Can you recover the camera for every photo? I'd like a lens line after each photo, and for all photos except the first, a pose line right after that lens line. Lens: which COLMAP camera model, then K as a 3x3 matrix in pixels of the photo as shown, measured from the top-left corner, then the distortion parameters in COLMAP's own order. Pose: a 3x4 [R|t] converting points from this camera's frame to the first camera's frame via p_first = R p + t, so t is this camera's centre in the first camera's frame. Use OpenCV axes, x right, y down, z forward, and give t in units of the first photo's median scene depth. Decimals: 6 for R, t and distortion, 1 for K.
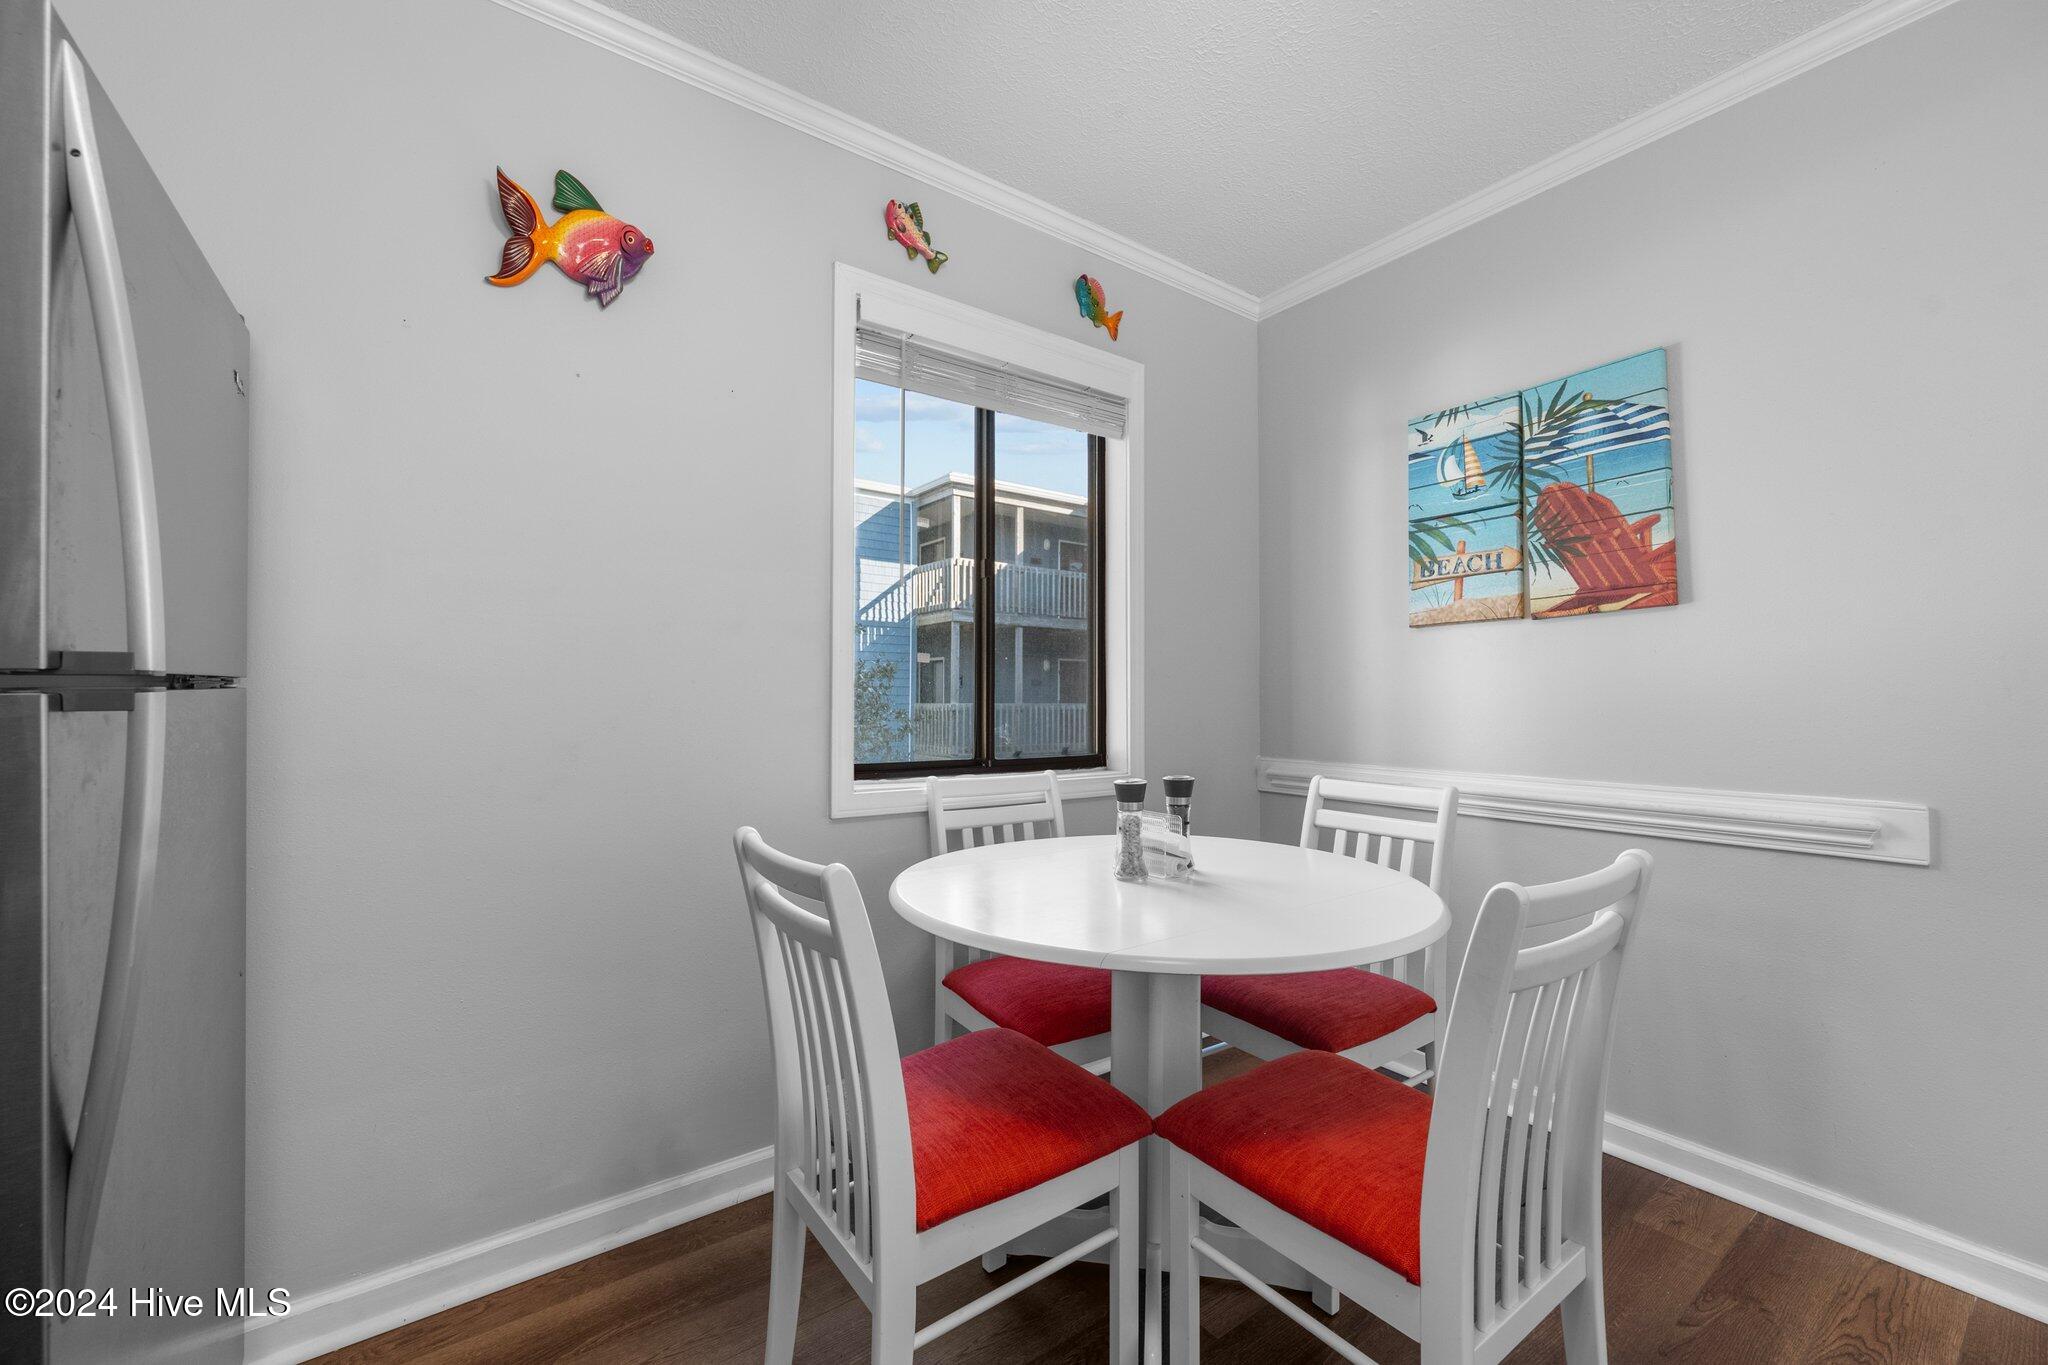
lens RADIAL K [[815.6, 0, 1029.4], [0, 815.6, 695.5], [0, 0, 1]] dist [0.001491, 0.000487]
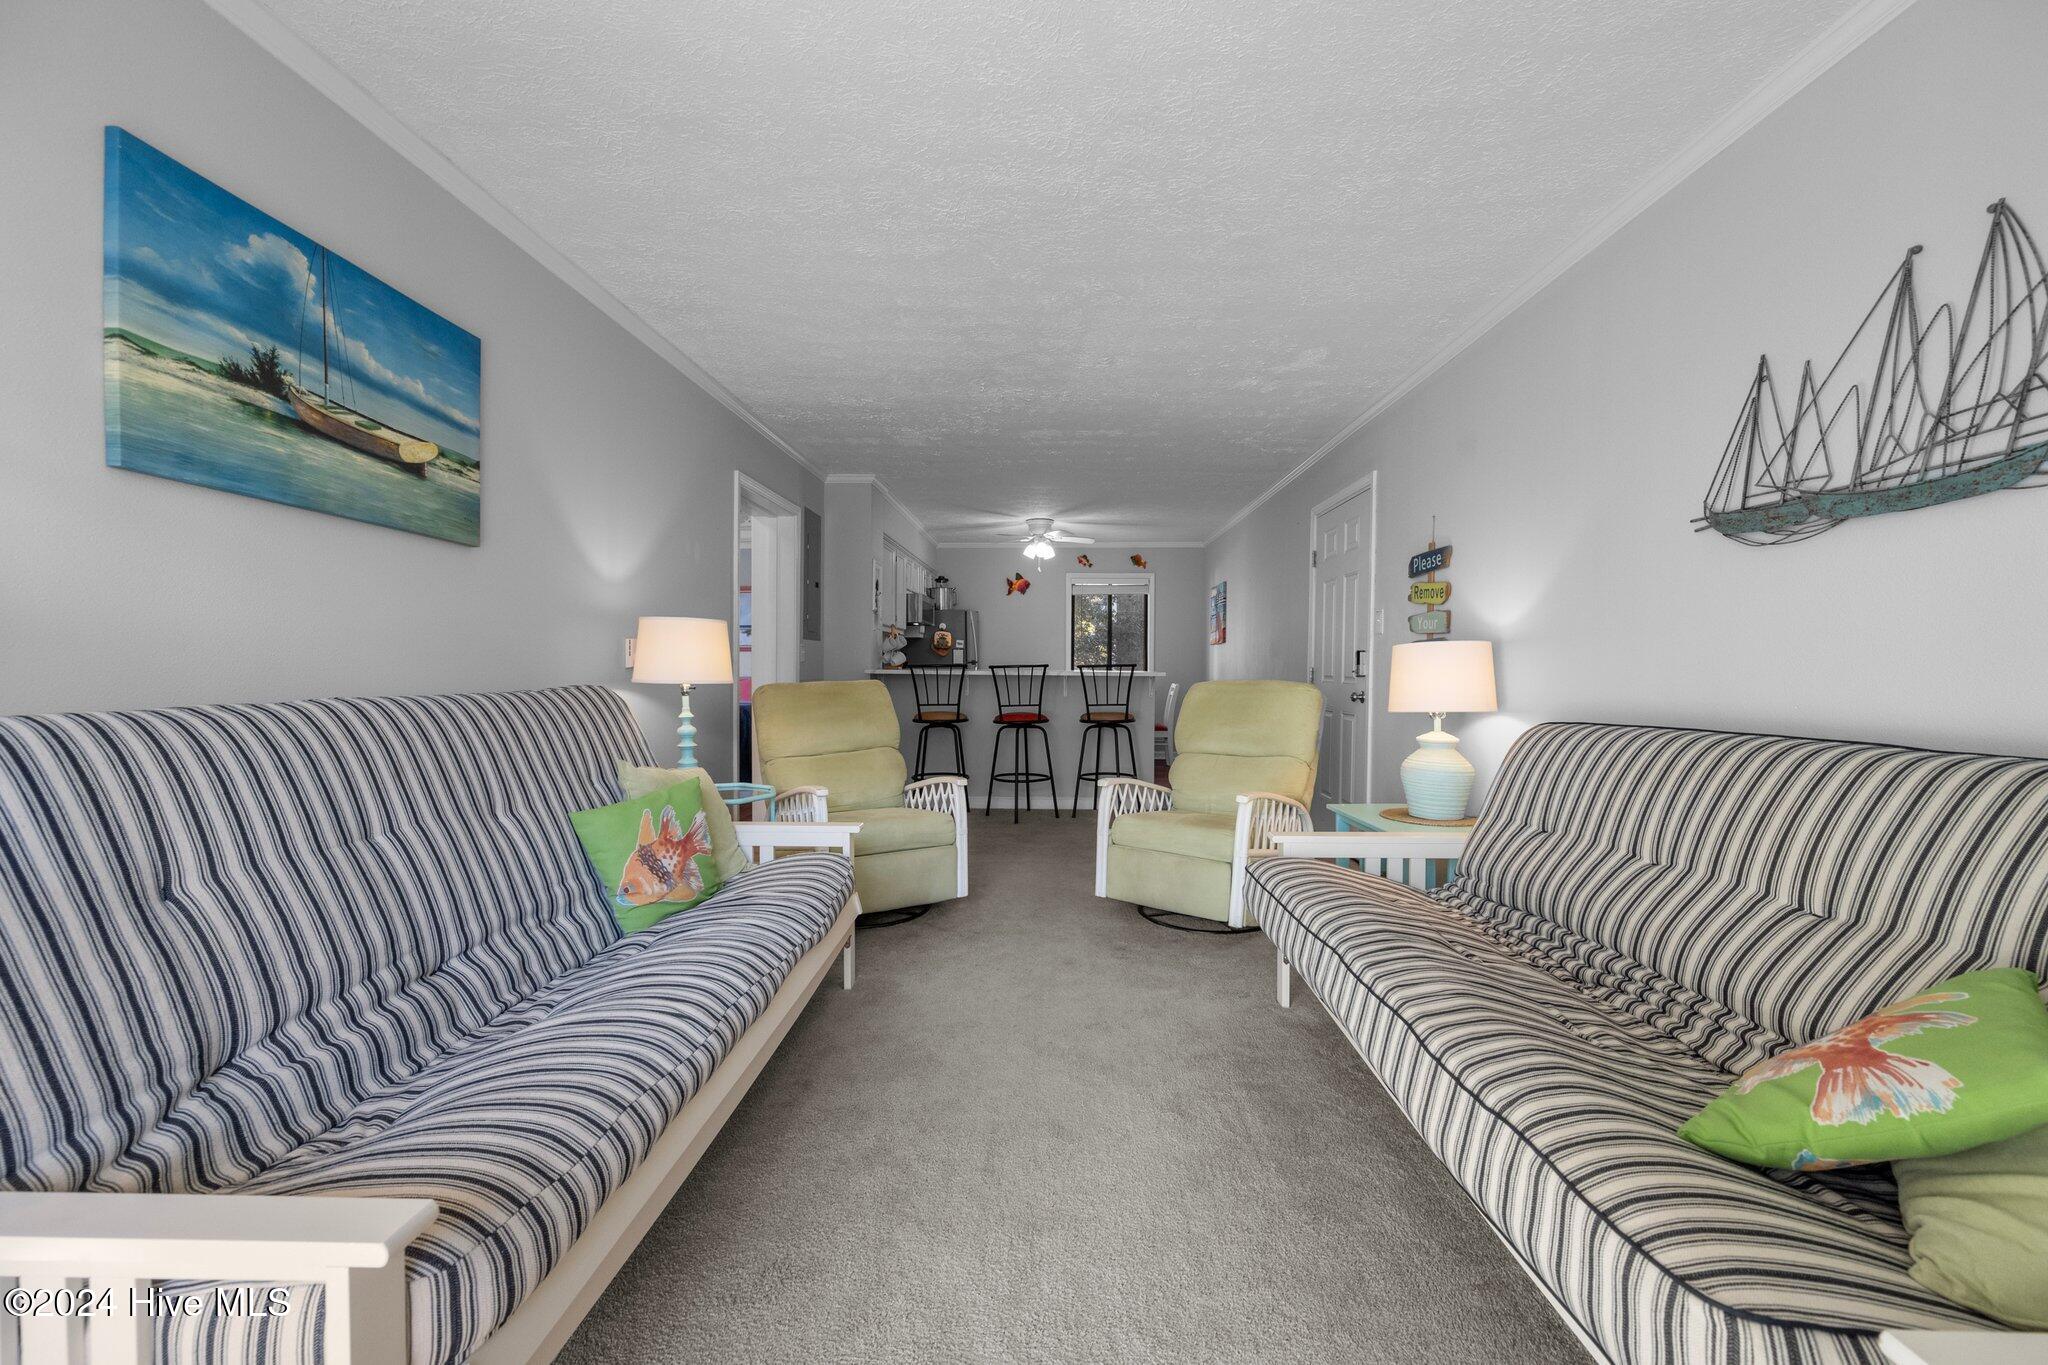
lens RADIAL K [[815.6, 0, 1019.5], [0, 815.6, 674.3], [0, 0, 1]] dist [0.001491, 0.000487]
pose [[0.783371, 0.006838, -0.621517, 2.954510], [0.007268, 0.999770, 0.020161, -0.044653], [0.621512, -0.020311, 0.783141, -3.430250]]
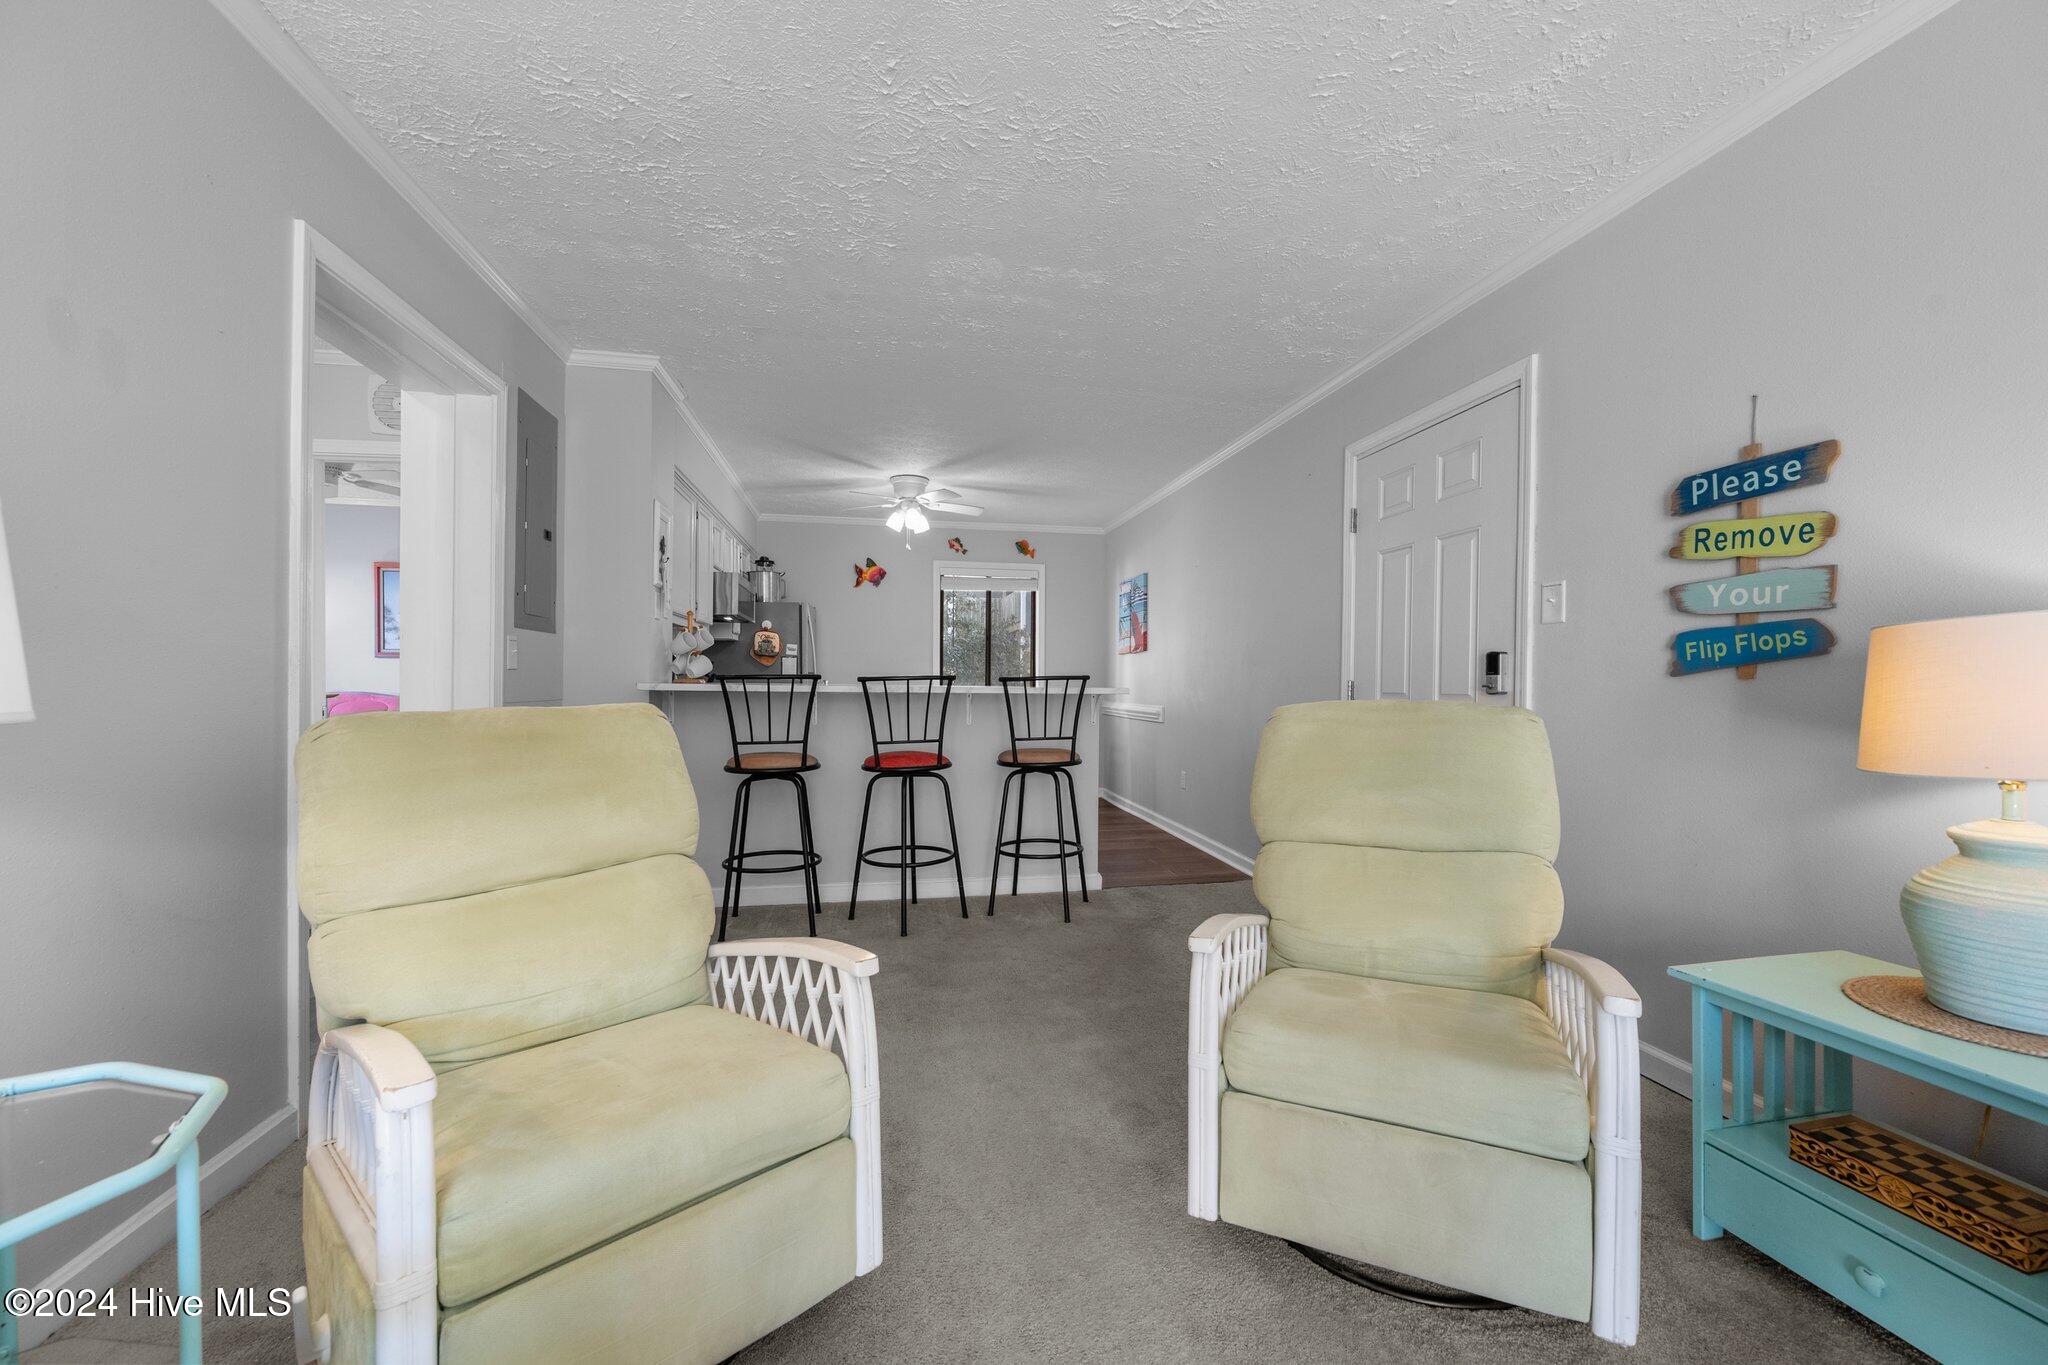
lens RADIAL K [[815.6, 0, 1025.6], [0, 815.6, 685.2], [0, 0, 1]] dist [0.001491, 0.000487]
pose [[0.904098, 0.001751, -0.427322, 2.002916], [0.004039, 0.999912, 0.012642, -0.016929], [0.427307, -0.013156, 0.904011, -2.526193]]
